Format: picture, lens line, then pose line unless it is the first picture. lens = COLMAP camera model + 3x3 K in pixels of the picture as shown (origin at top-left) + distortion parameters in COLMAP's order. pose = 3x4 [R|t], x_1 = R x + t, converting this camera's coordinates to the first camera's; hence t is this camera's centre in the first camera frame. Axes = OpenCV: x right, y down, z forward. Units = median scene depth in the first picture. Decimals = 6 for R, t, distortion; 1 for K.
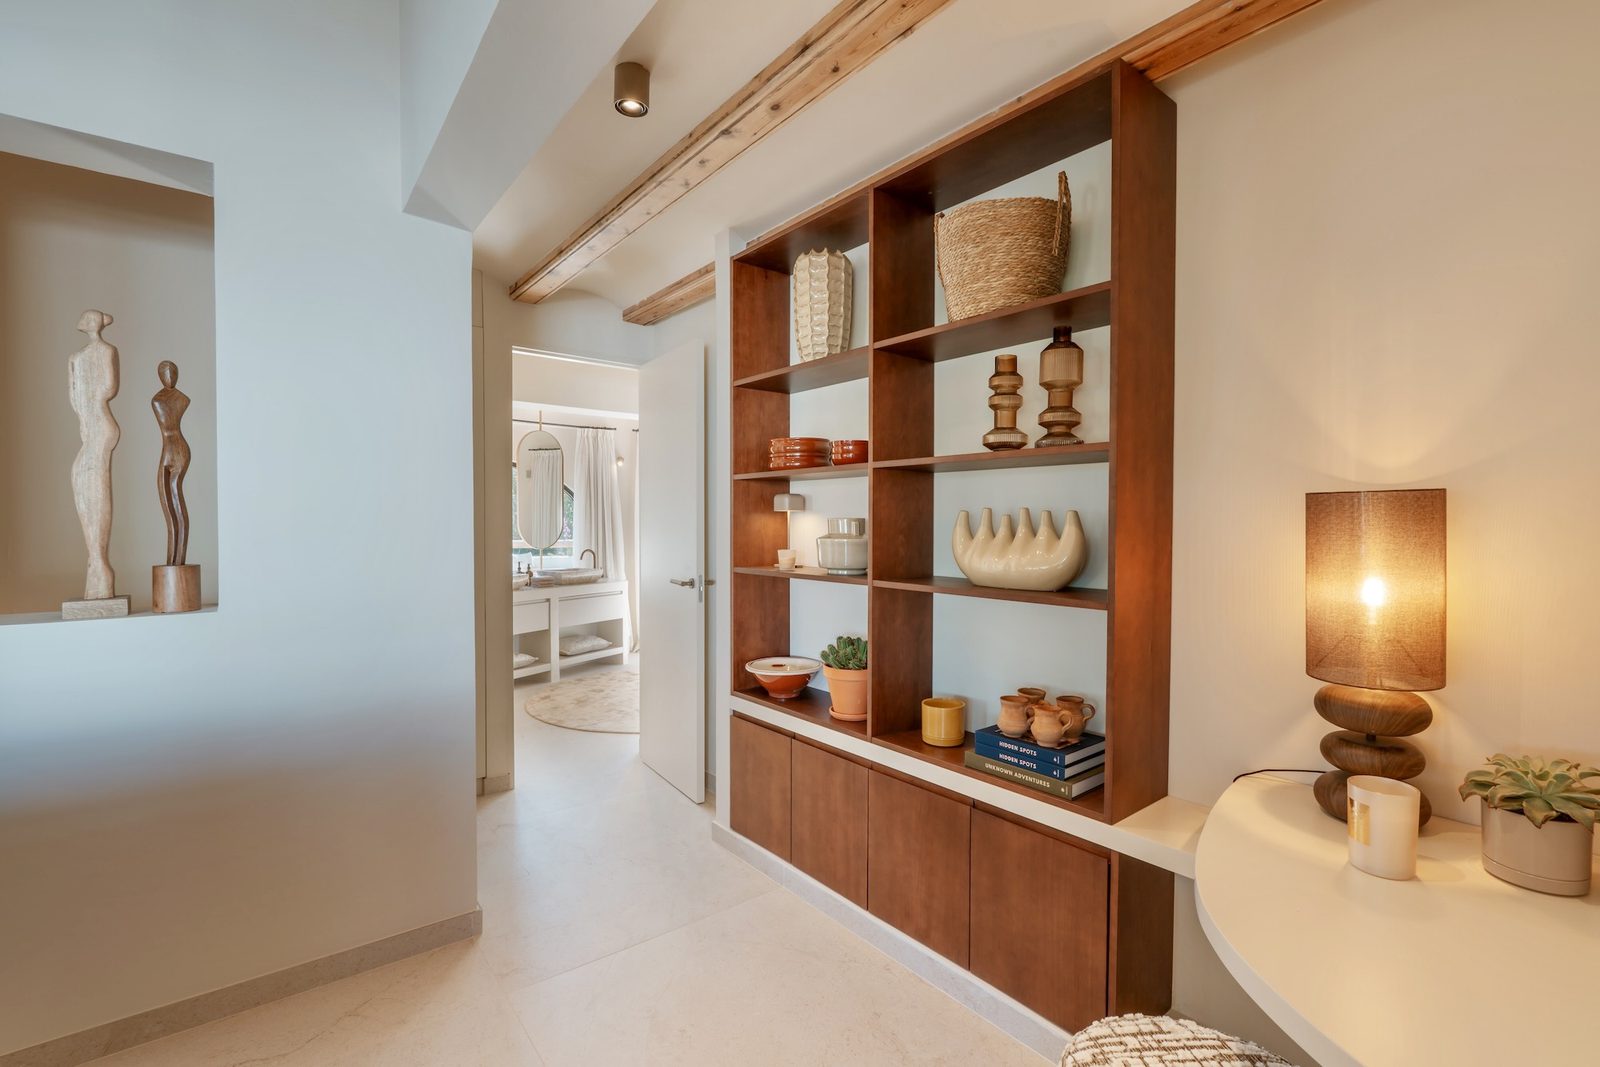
lens RADIAL K [[725.8, 0, 795.1], [0, 725.8, 537.2], [0, 0, 1]] dist [-0.005393, 0.001037]
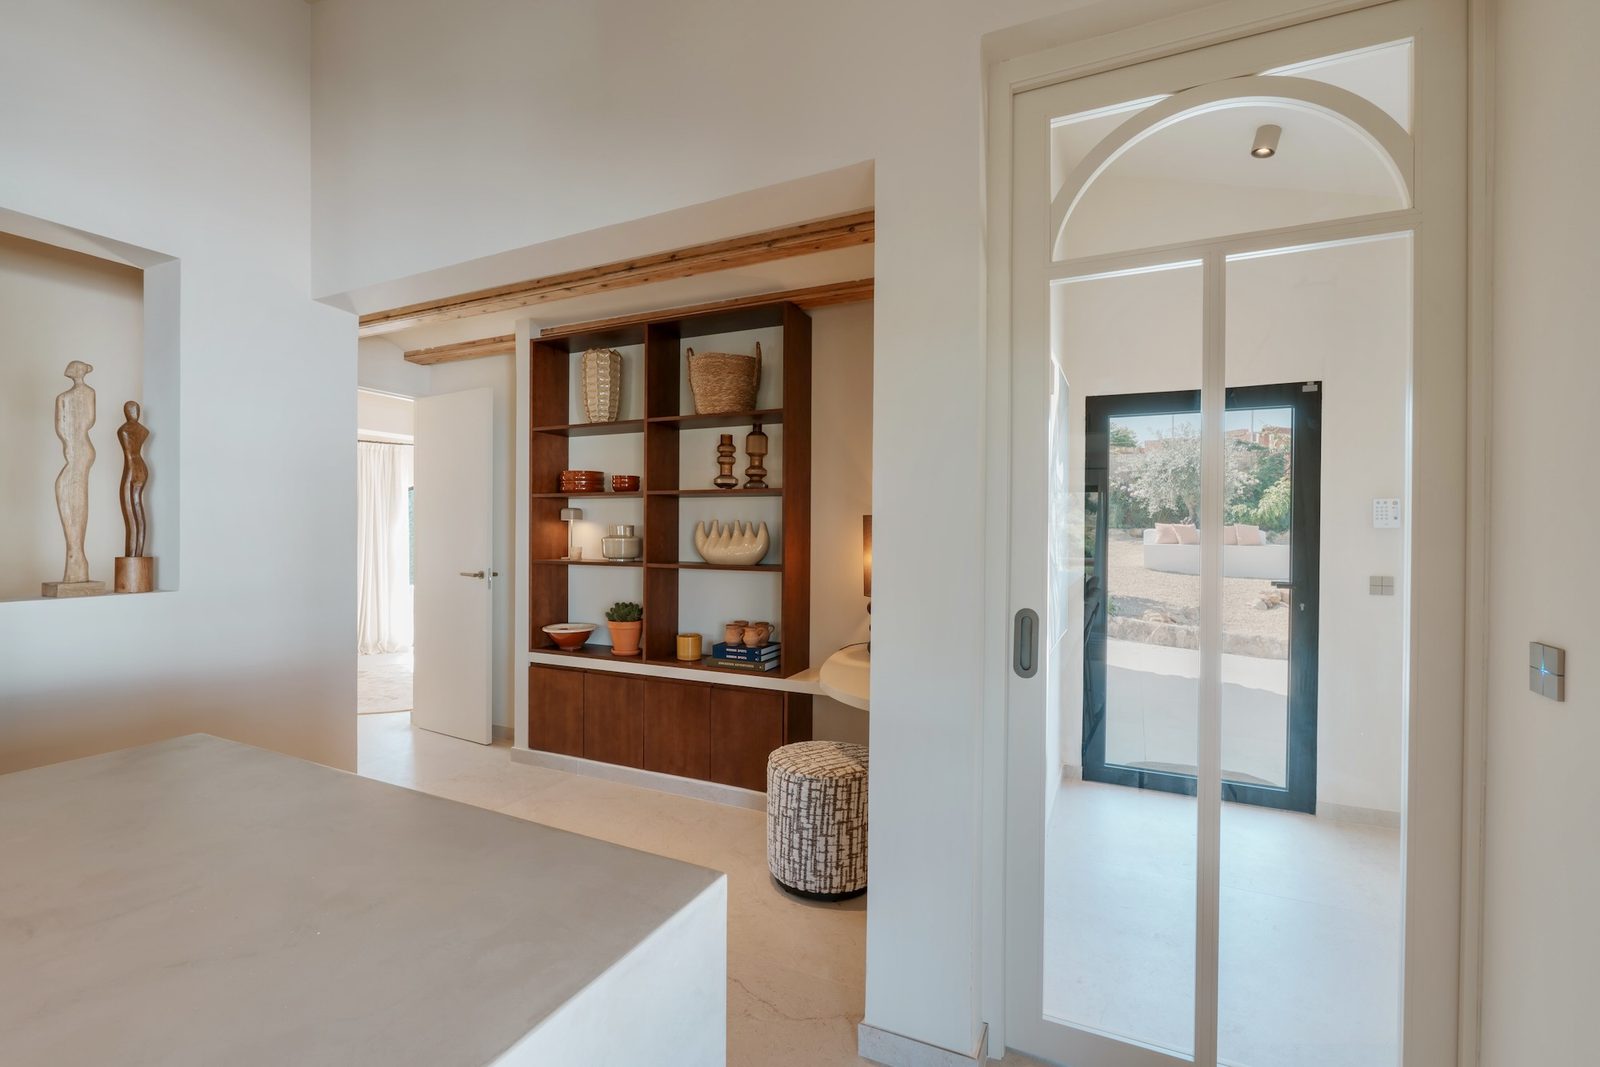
lens RADIAL K [[725.8, 0, 786.6], [0, 725.8, 538.6], [0, 0, 1]] dist [-0.005393, 0.001037]
pose [[0.900852, 0.000300, 0.434126, -0.345754], [0.004255, 0.999946, -0.009521, 0.022119], [-0.434105, 0.010424, 0.900802, -0.656543]]
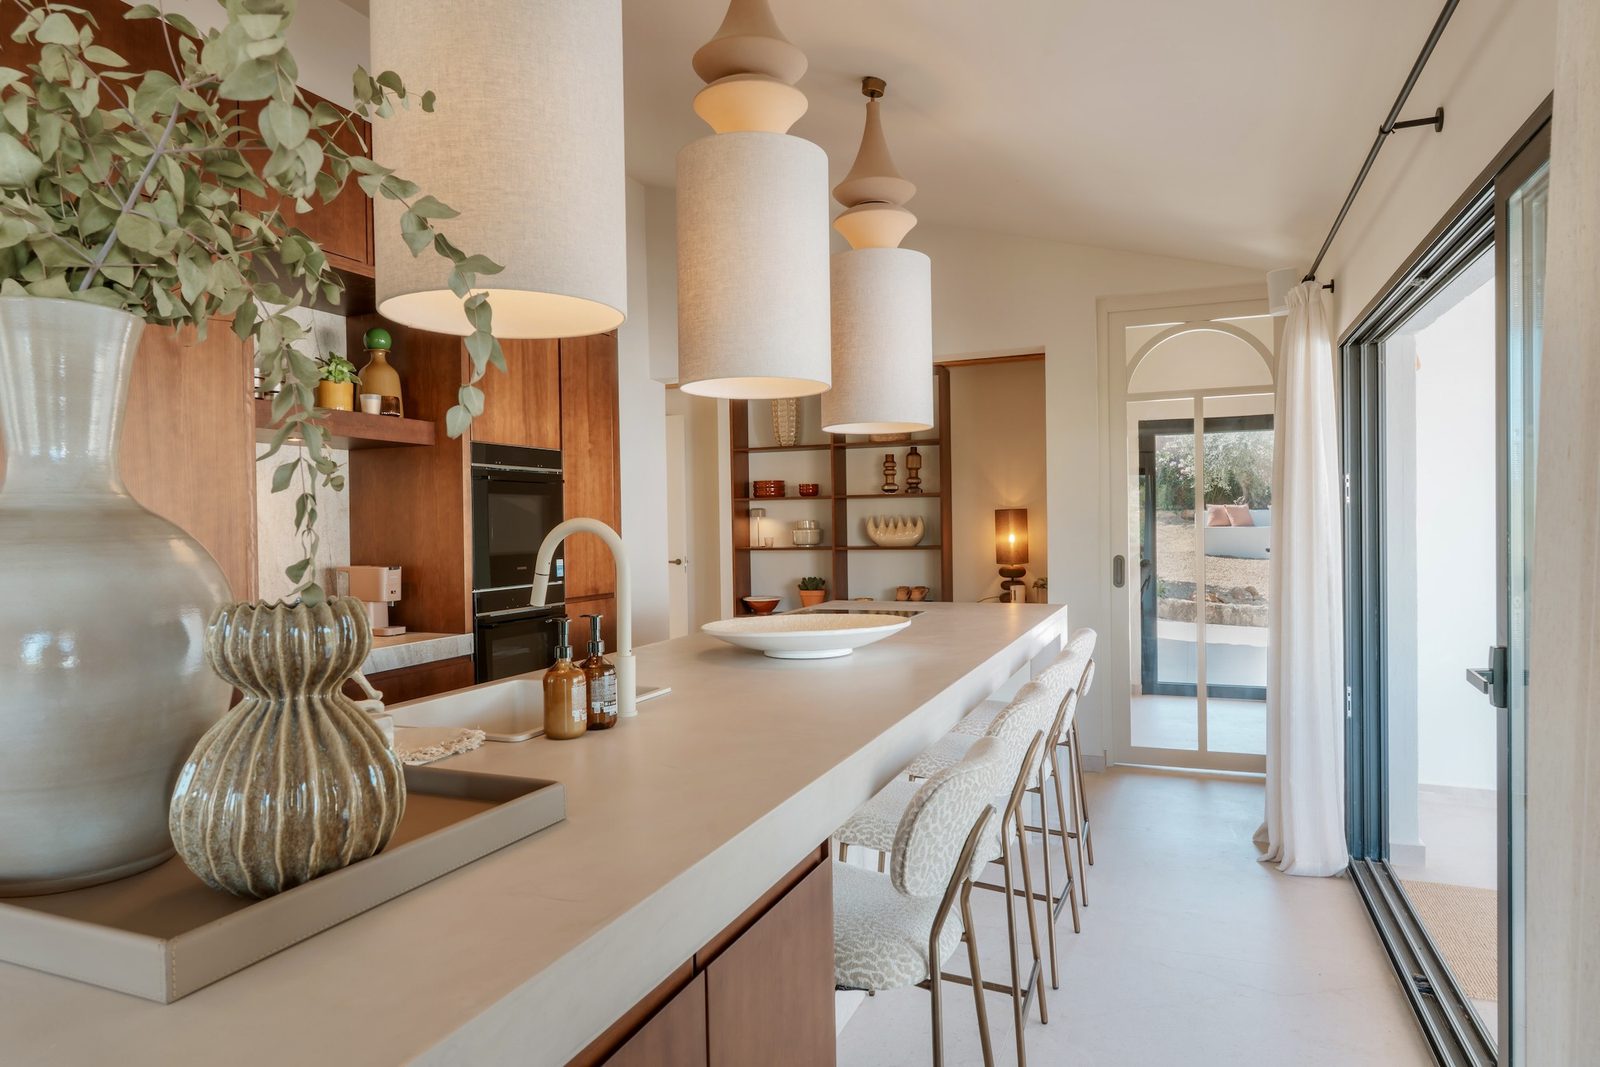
lens RADIAL K [[997.2, 0, 787.4], [0, 997.2, 540.3], [0, 0, 1]] dist [0.005210, 0.000181]
pose [[0.871661, -0.025597, 0.489440, -1.691497], [0.029759, 0.999557, -0.000724, 0.038047], [-0.489204, 0.015197, 0.872037, -1.803884]]
